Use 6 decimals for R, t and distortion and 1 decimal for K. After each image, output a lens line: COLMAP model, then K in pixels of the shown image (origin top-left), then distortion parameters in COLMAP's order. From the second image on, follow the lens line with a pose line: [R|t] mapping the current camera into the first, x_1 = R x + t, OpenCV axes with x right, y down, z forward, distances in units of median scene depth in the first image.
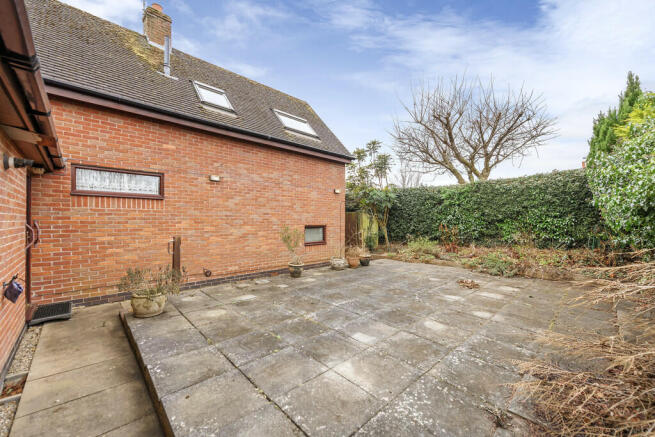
lens RADIAL K [[264.1, 0, 327.5], [0, 264.1, 218.5], [0, 0, 1]] dist [0.022258, 0.000032]
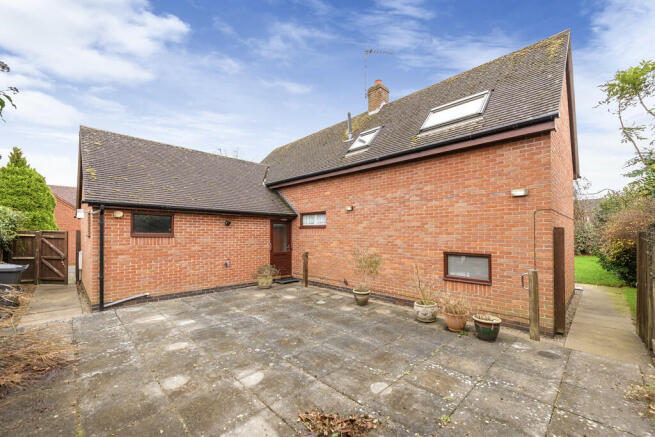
lens RADIAL K [[260.5, 0, 327.6], [0, 260.5, 234.8], [0, 0, 1]] dist [0.011921, -0.000031]
pose [[0.018142, 0.000935, -0.999835, 1.079130], [0.003021, 0.999995, 0.000990, -0.037492], [0.999831, -0.003039, 0.018139, 1.160720]]
